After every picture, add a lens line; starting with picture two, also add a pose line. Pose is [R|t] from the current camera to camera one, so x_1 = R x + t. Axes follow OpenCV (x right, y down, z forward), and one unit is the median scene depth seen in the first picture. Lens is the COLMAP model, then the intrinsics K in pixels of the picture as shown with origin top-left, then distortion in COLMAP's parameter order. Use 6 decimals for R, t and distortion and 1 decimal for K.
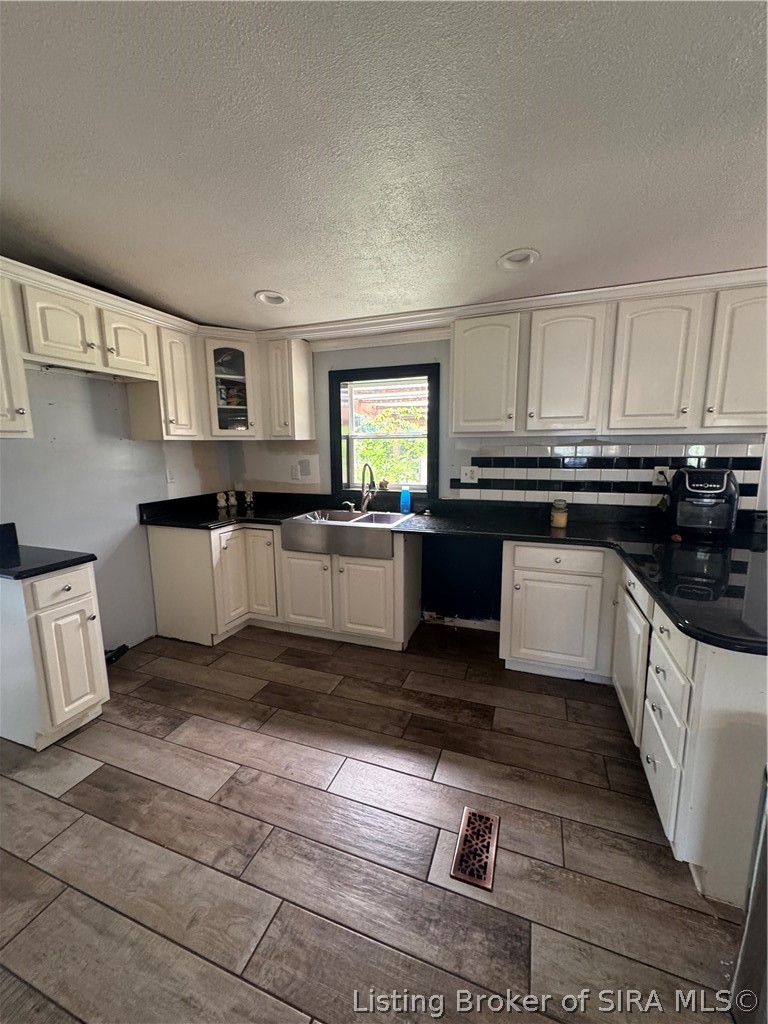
lens RADIAL K [[410.8, 0, 384.0], [0, 410.8, 512.0], [0, 0, 1]] dist [-0.001829, 0.000888]
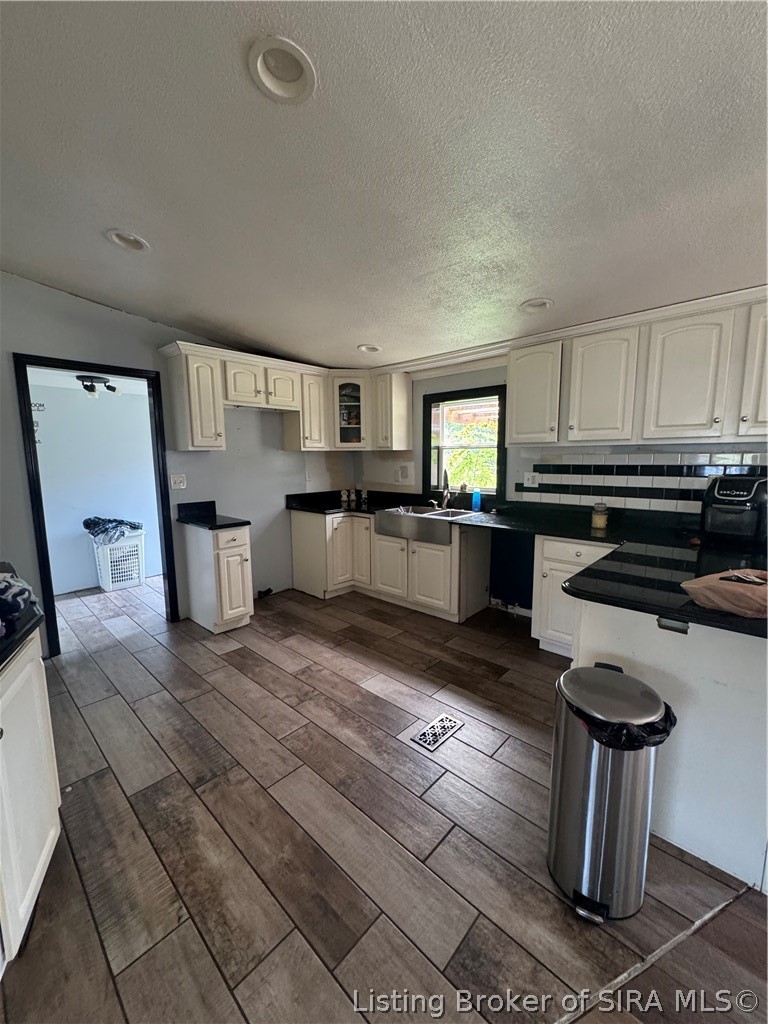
lens RADIAL K [[410.8, 0, 384.1], [0, 410.8, 511.9], [0, 0, 1]] dist [-0.001829, 0.000888]
pose [[0.923538, 0.051584, -0.380022, 0.329145], [-0.059449, 0.998191, -0.008979, 0.039999], [0.378872, 0.030884, 0.924934, -0.250228]]
